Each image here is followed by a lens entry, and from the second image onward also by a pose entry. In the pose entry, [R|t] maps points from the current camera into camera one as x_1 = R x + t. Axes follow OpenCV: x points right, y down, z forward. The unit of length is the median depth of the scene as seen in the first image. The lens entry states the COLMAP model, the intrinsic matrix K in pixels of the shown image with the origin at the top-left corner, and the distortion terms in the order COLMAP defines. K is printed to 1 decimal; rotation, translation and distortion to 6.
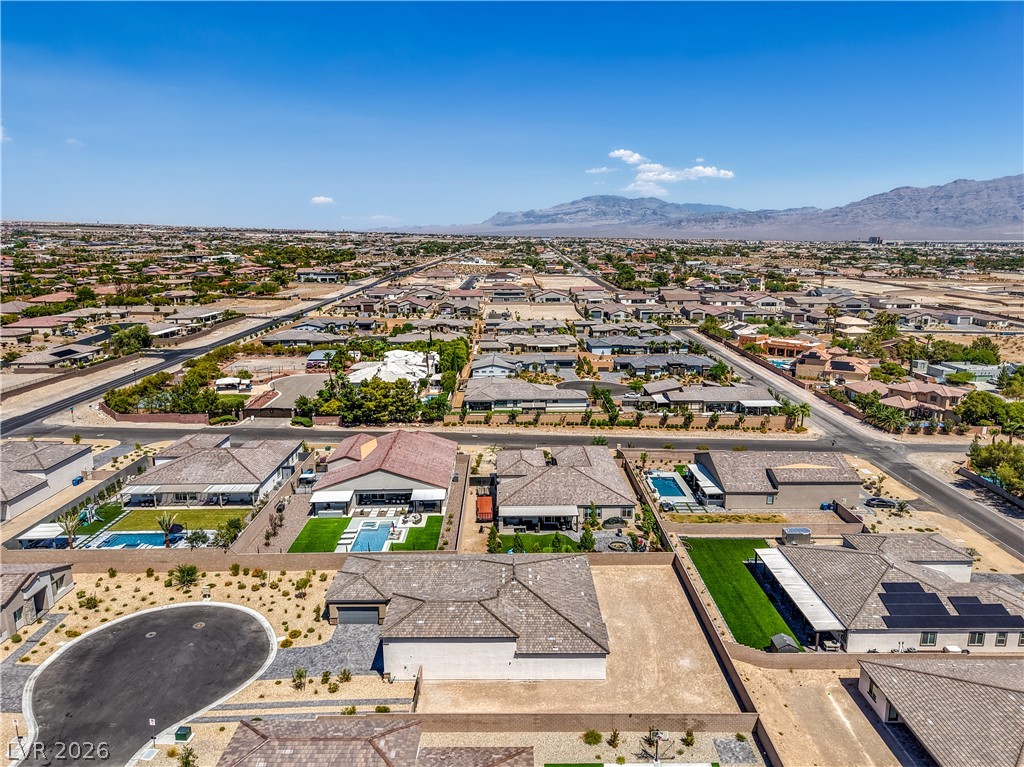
lens RADIAL K [[680.8, 0, 512.0], [0, 680.8, 383.5], [0, 0, 1]] dist [0.048901, -0.071984]
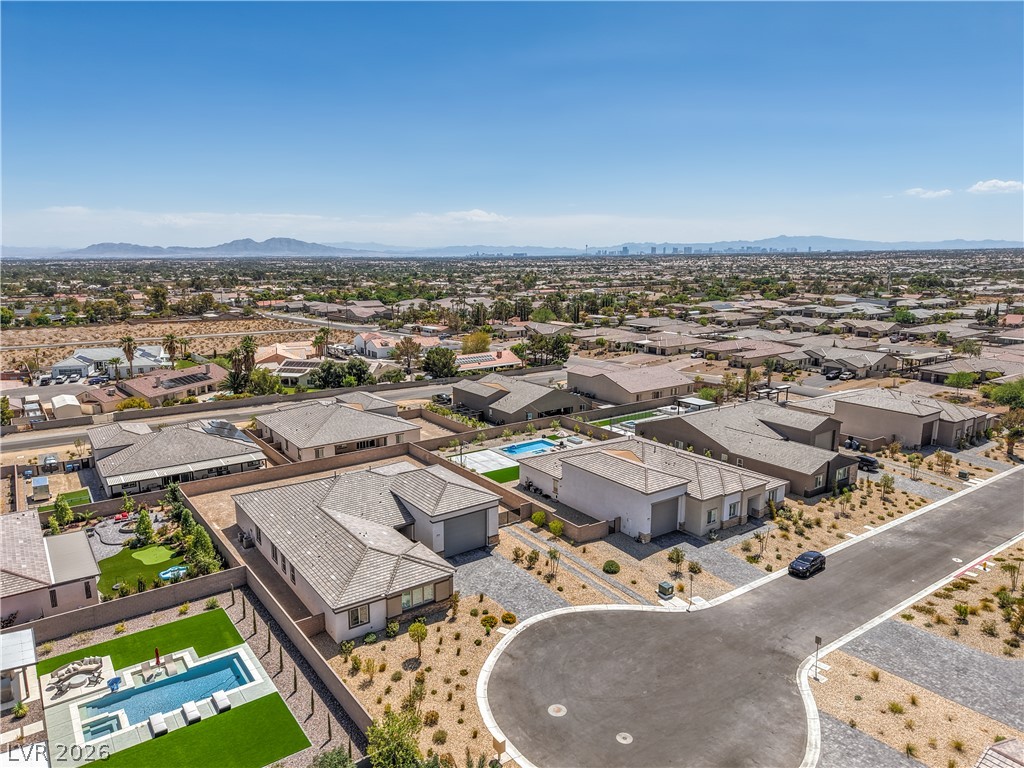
lens RADIAL K [[687.2, 0, 512.0], [0, 687.2, 384.0], [0, 0, 1]] dist [0.042396, -0.043306]
pose [[-0.583908, -0.154110, 0.797058, -0.625924], [0.169676, 0.936965, 0.305462, -0.073854], [-0.793890, 0.313604, -0.520953, 0.905989]]
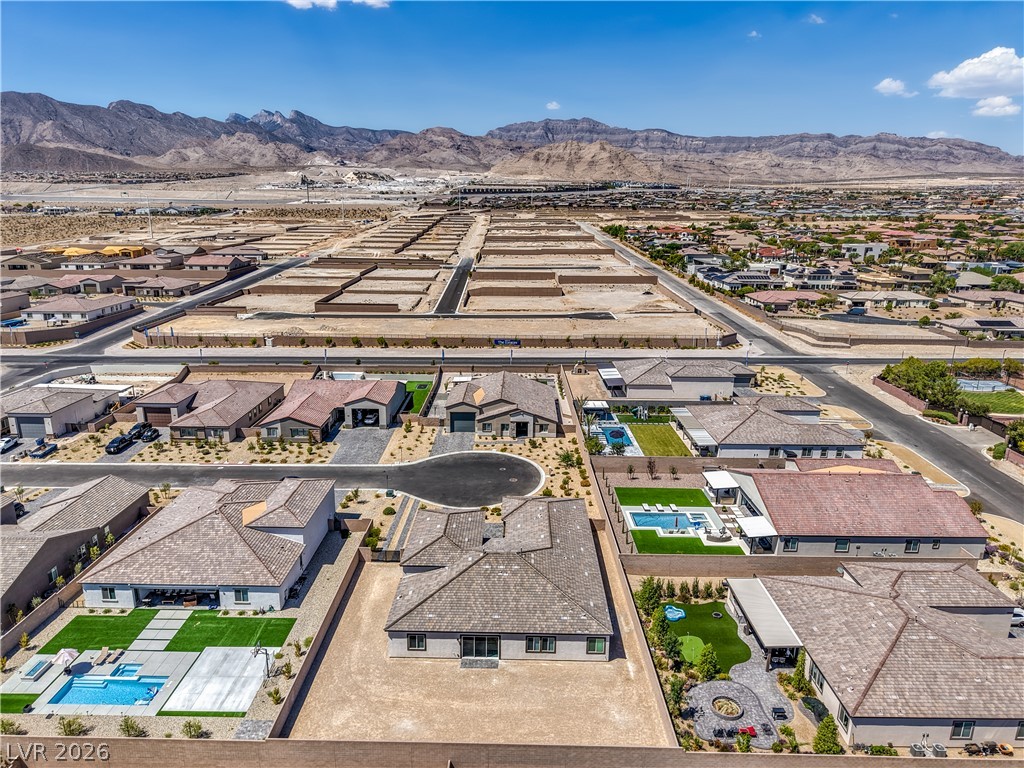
lens RADIAL K [[687.2, 0, 512.0], [0, 687.2, 384.0], [0, 0, 1]] dist [0.042396, -0.043306]
pose [[-0.013168, 0.258999, -0.965788, 0.601818], [-0.214939, 0.942560, 0.255700, -0.133416], [0.976539, 0.210952, 0.043258, 0.646684]]
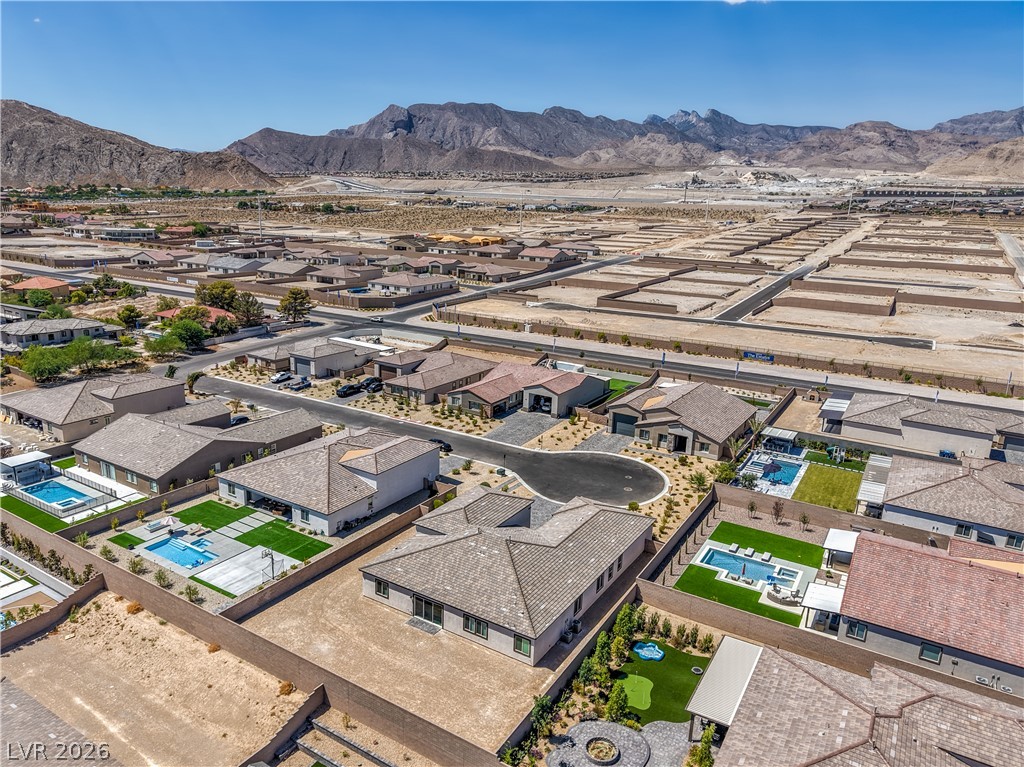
lens RADIAL K [[714.9, 0, 512.0], [0, 714.9, 383.5], [0, 0, 1]] dist [0.050141, -0.056250]
pose [[-0.523489, 0.203976, -0.827256, 0.541491], [-0.207044, 0.911366, 0.355733, -0.196113], [0.826494, 0.357501, -0.434858, 0.966102]]
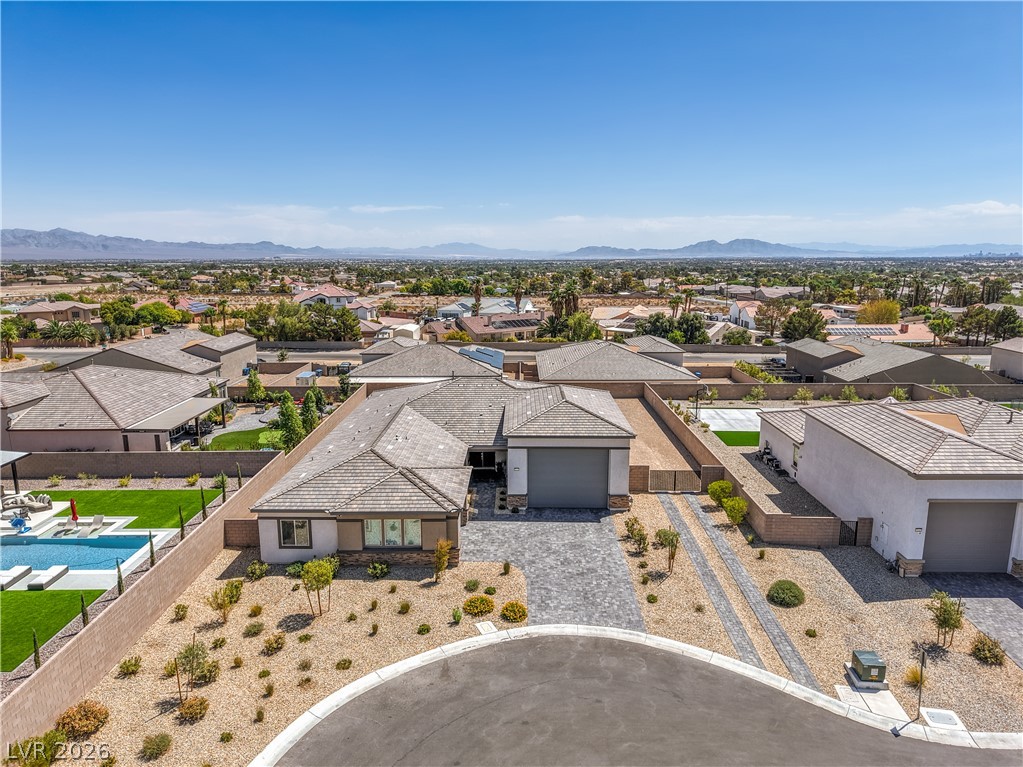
lens RADIAL K [[694.0, 0, 511.5], [0, 694.0, 383.5], [0, 0, 1]] dist [0.017538, -0.007011]
pose [[0.014687, -0.183615, 0.982888, -0.504026], [0.208948, 0.961856, 0.176564, 0.110638], [-0.977817, 0.202779, 0.052492, 0.650924]]
